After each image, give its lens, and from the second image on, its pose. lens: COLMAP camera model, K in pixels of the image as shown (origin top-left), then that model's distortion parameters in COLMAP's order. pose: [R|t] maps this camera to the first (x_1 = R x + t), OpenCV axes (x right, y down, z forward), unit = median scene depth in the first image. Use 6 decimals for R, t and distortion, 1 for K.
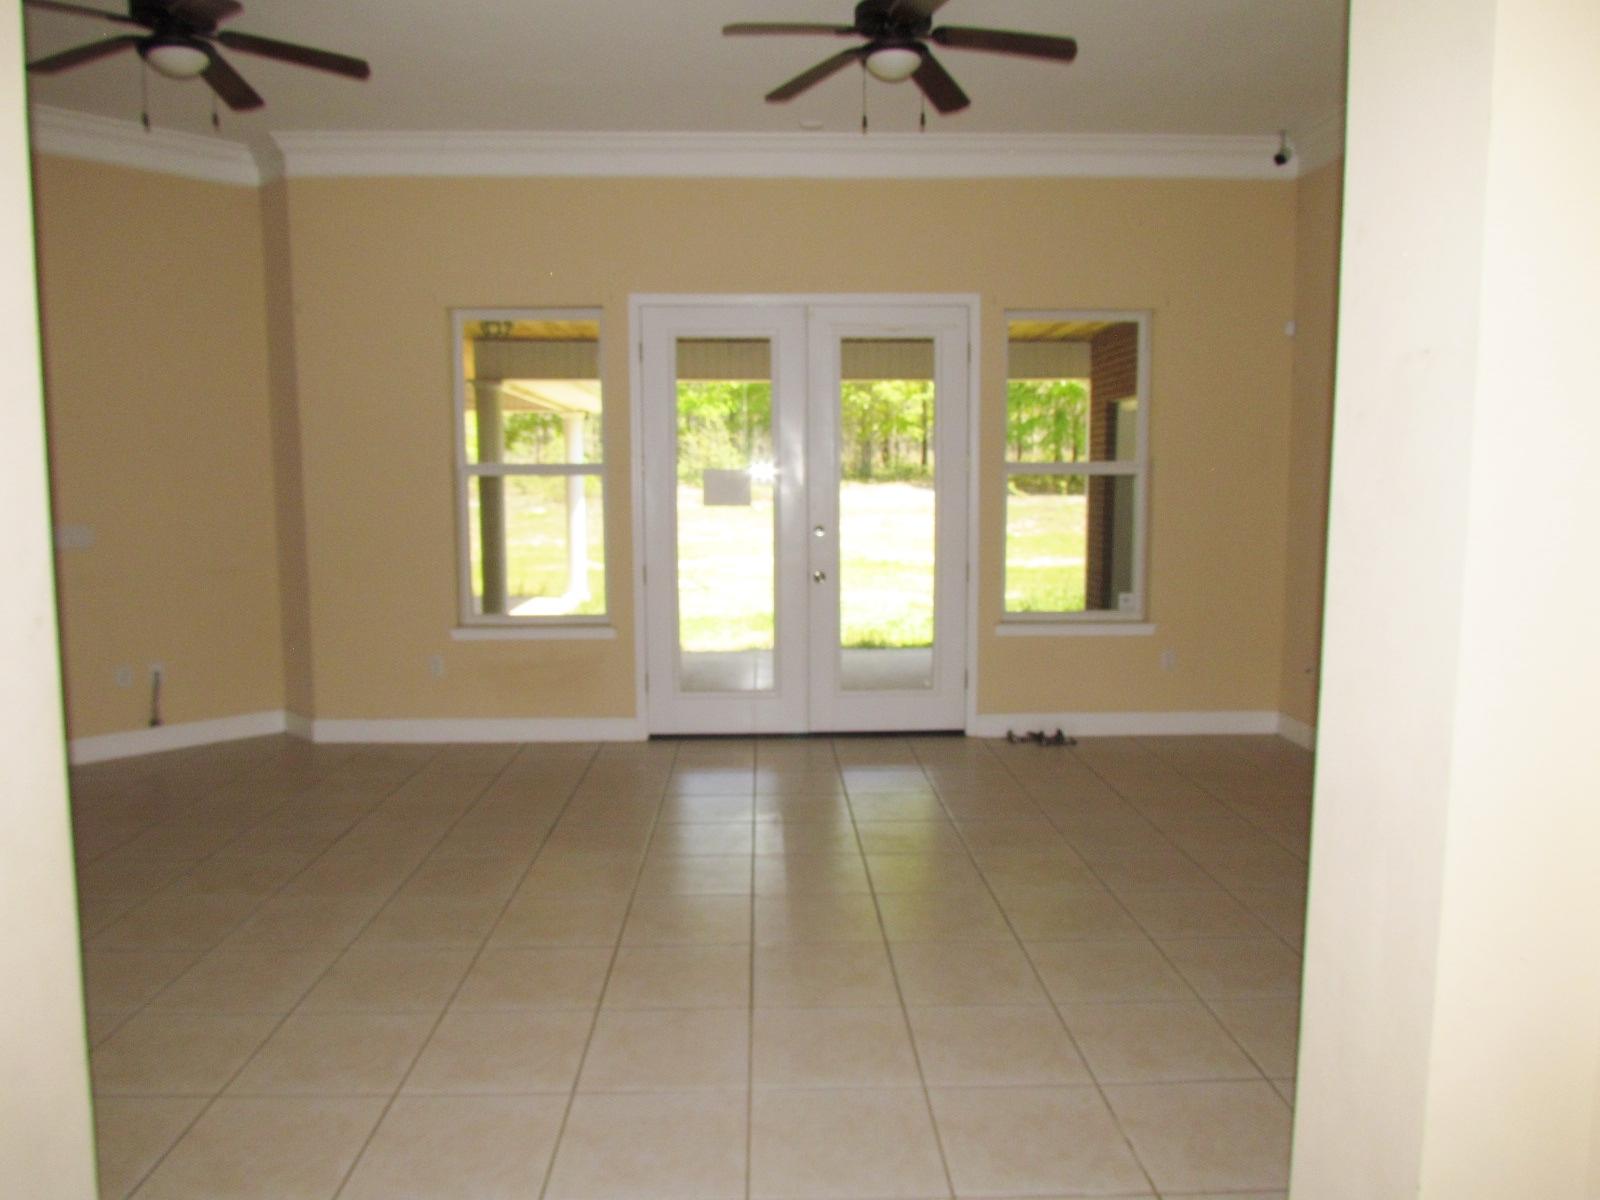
lens RADIAL K [[1123.3, 0, 800.0], [0, 1123.3, 600.0], [0, 0, 1]] dist [-0.033257, 0.002580]
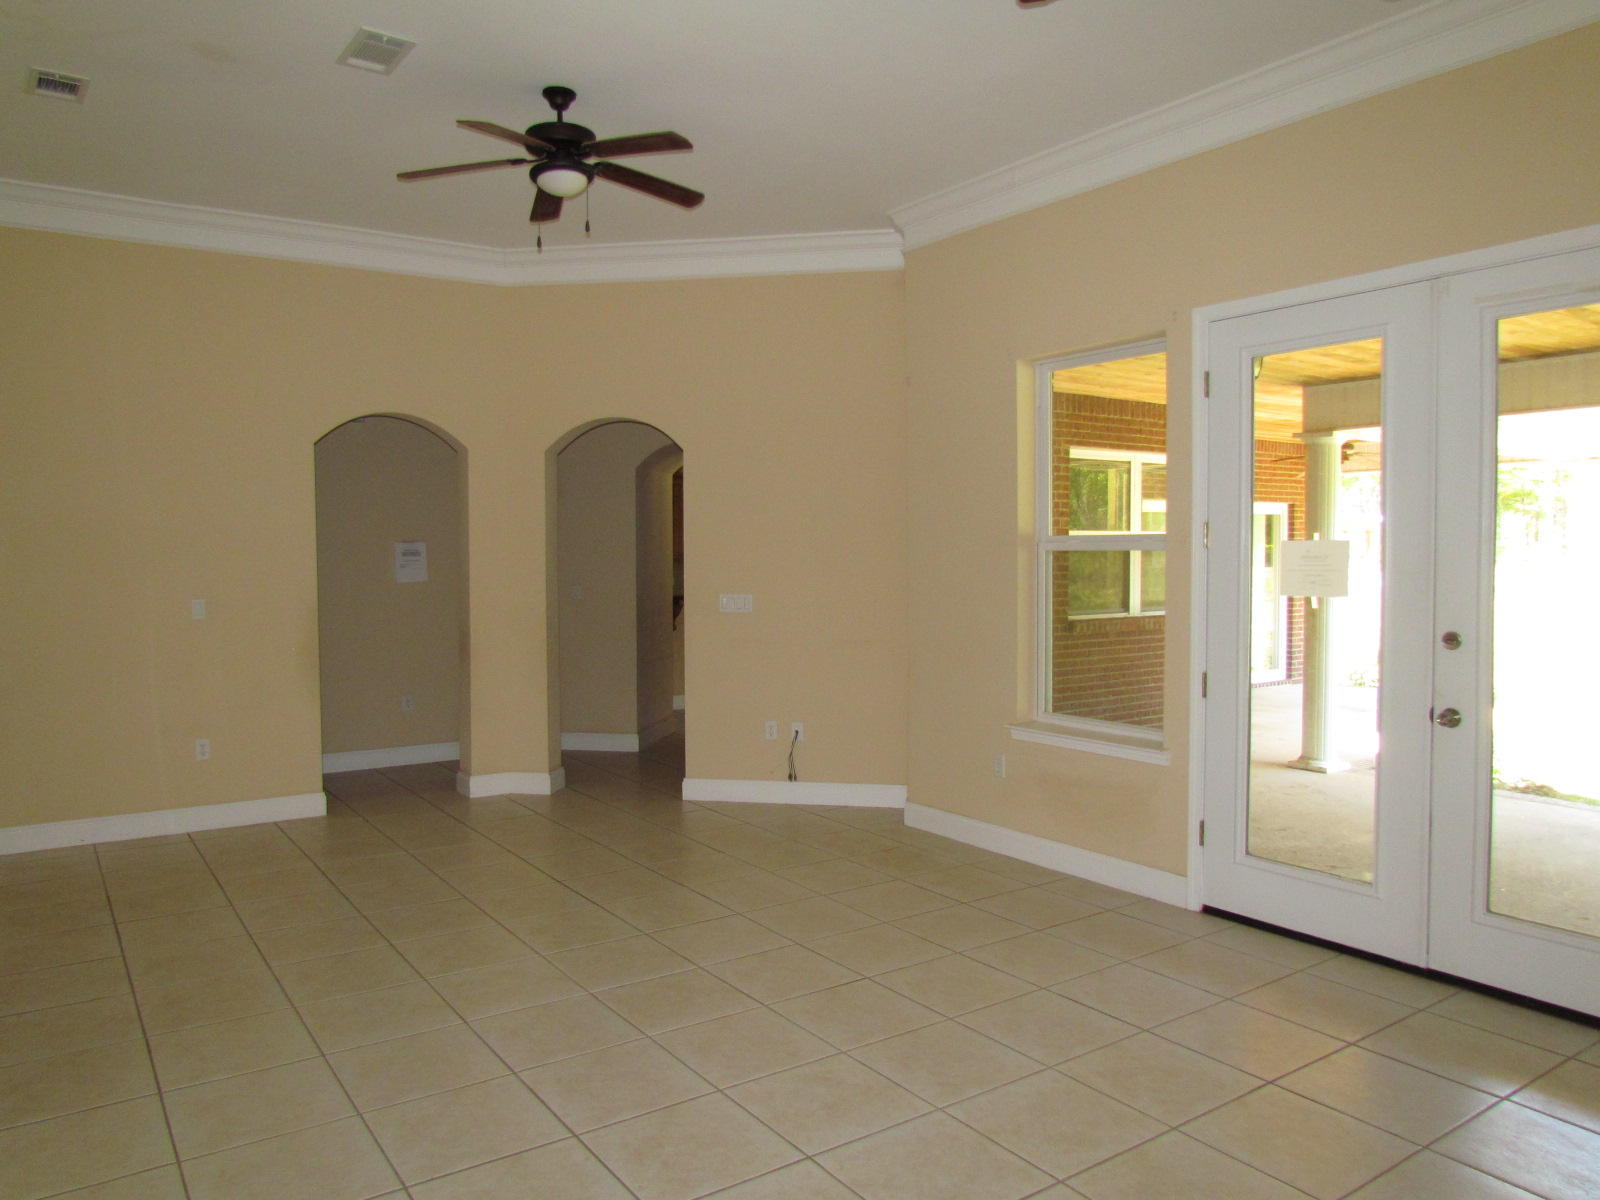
lens RADIAL K [[1123.3, 0, 800.0], [0, 1123.3, 600.0], [0, 0, 1]] dist [-0.033257, 0.002580]
pose [[0.536504, 0.027040, -0.843464, 0.338442], [-0.096445, 0.994902, -0.029451, -0.030529], [0.838368, 0.097149, 0.536377, 0.382780]]
